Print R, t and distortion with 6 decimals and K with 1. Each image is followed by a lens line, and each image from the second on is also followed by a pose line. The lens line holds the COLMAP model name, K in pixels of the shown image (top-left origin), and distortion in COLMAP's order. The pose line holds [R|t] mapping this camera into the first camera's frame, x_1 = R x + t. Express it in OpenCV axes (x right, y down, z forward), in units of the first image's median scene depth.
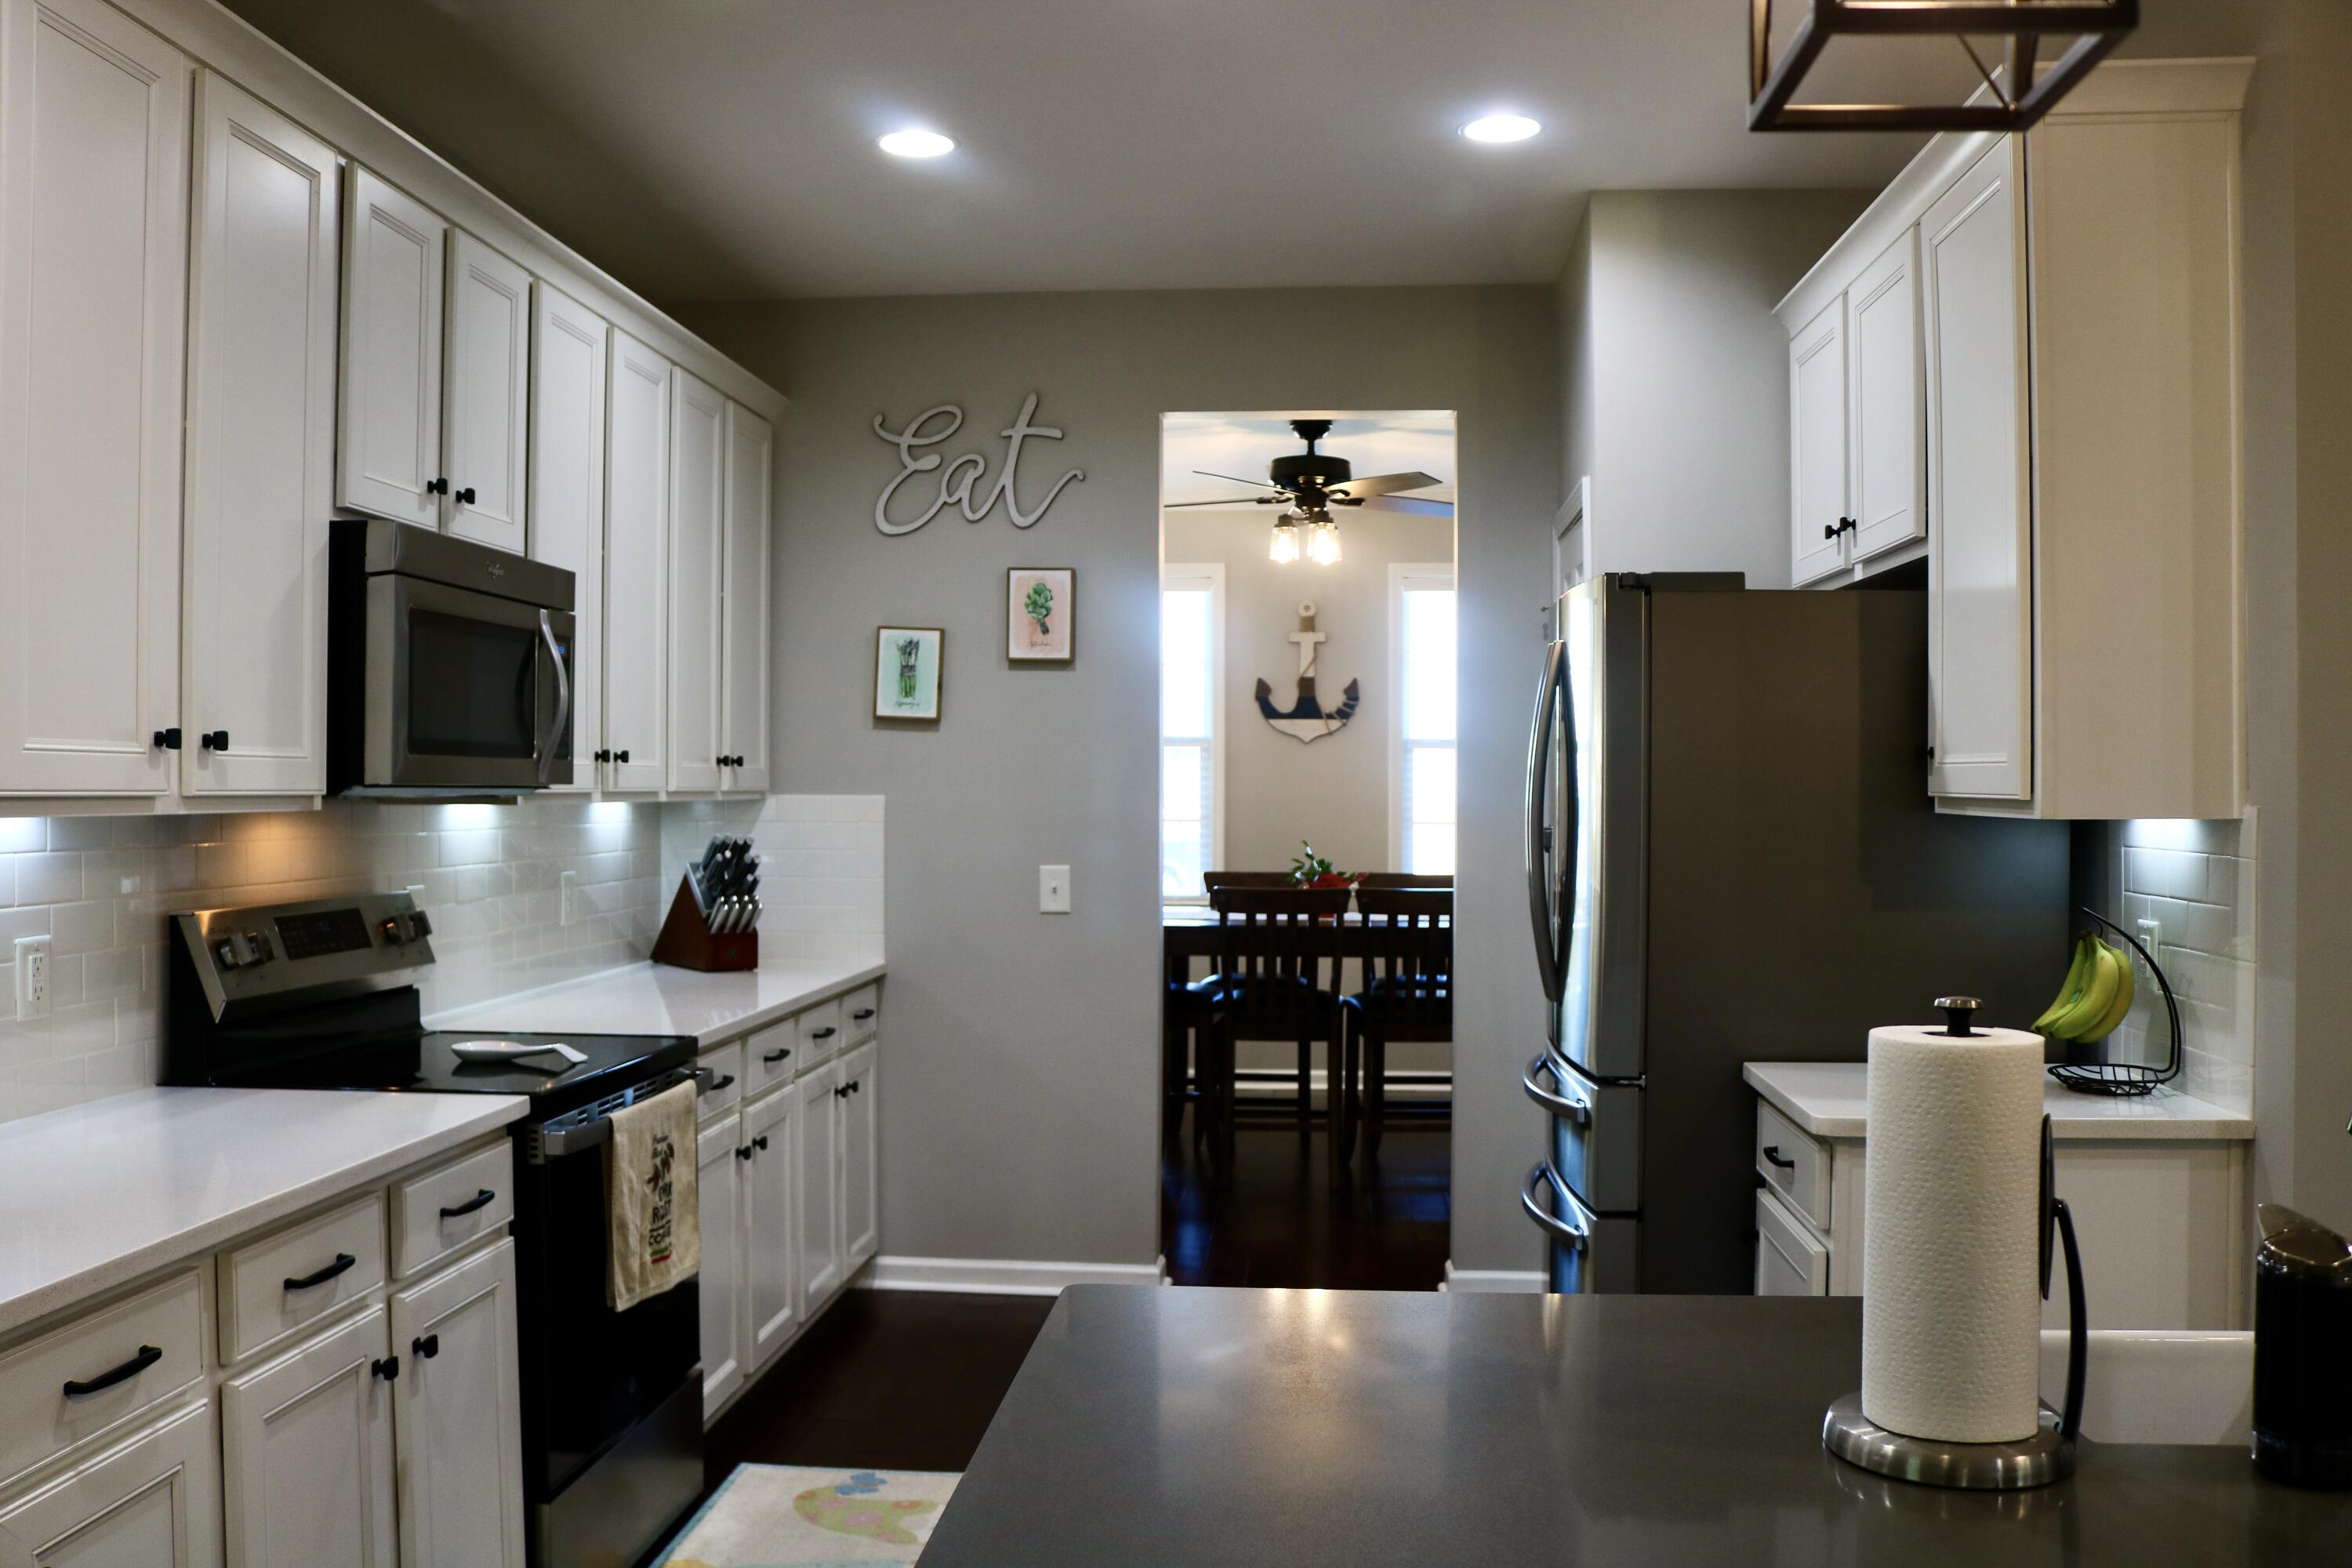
lens RADIAL K [[1970.5, 0, 1147.8], [0, 1970.5, 793.7], [0, 0, 1]] dist [-0.161586, 0.136874]
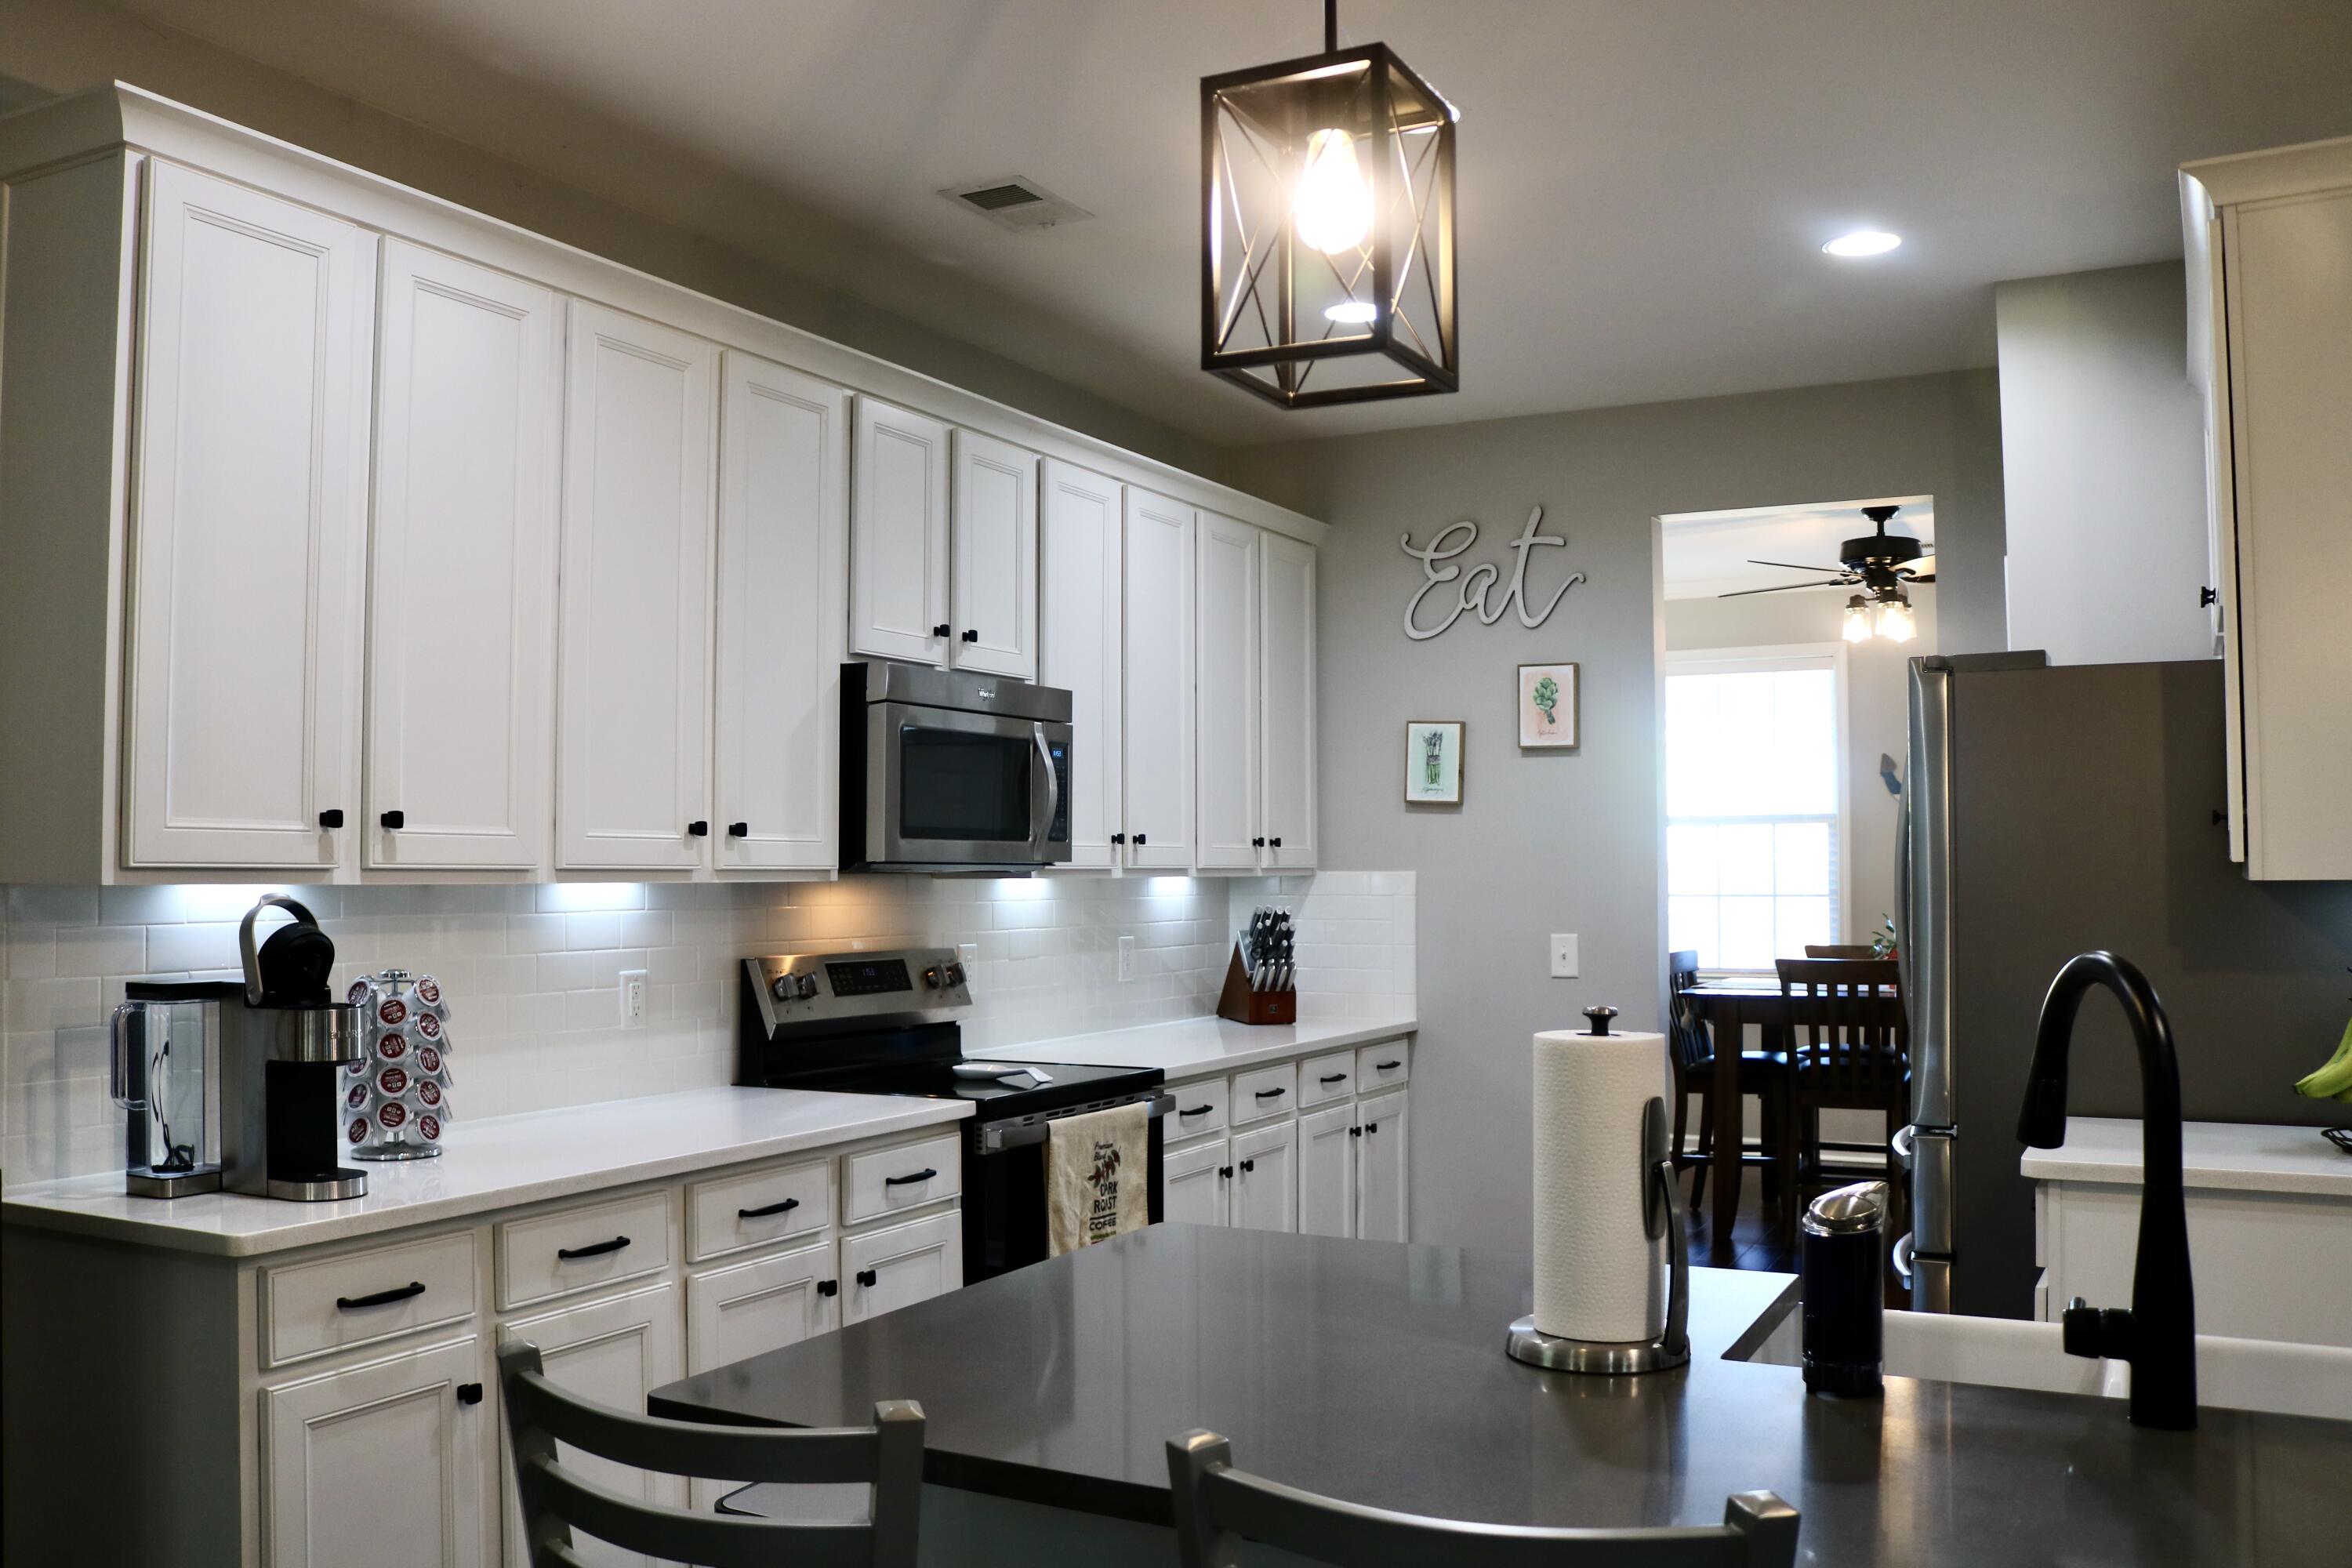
lens RADIAL K [[1970.5, 0, 1147.8], [0, 1970.5, 793.7], [0, 0, 1]] dist [-0.161586, 0.136874]
pose [[0.917905, -0.020980, -0.396245, 0.218925], [0.004272, 0.999066, -0.043001, 0.005320], [0.396777, 0.037778, 0.917137, -0.117074]]
